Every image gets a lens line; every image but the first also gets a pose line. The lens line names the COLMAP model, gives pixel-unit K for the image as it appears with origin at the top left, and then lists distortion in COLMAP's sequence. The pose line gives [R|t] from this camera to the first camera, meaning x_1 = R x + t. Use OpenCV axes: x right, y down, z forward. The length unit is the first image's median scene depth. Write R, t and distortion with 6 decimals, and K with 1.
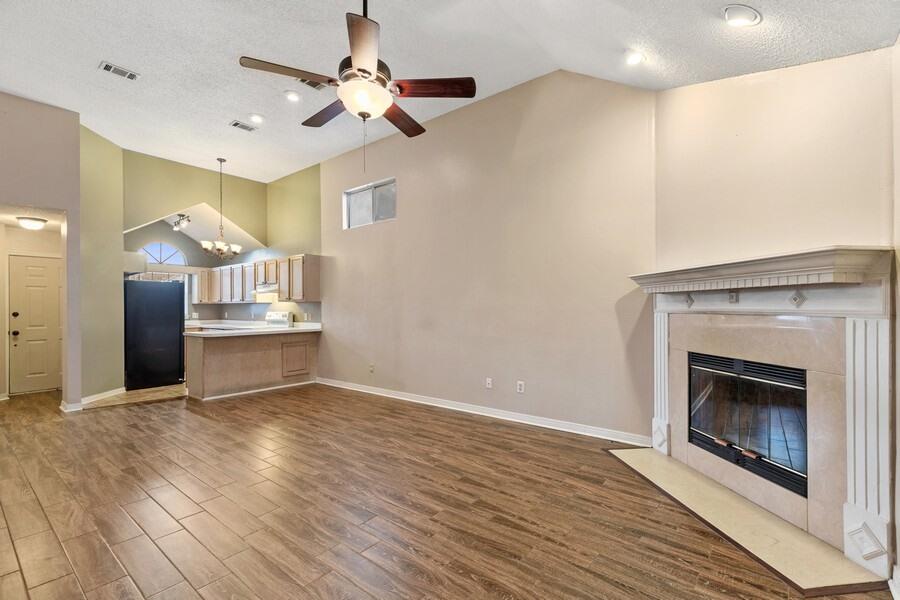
lens RADIAL K [[402.6, 0, 452.9], [0, 402.6, 303.8], [0, 0, 1]] dist [0.000283, -0.000056]
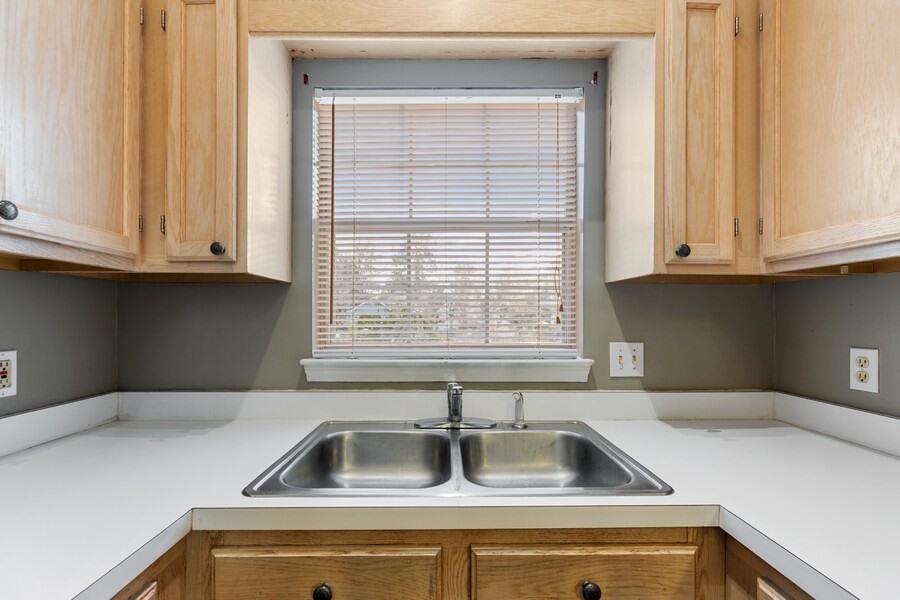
lens RADIAL K [[405.0, 0, 437.1], [0, 405.0, 327.9], [0, 0, 1]] dist [0.002866, 0.000219]
pose [[0.618395, -0.001211, -0.785867, -0.825548], [0.006809, 0.999970, 0.003816, 0.022460], [0.785838, -0.007711, 0.618384, 1.242634]]
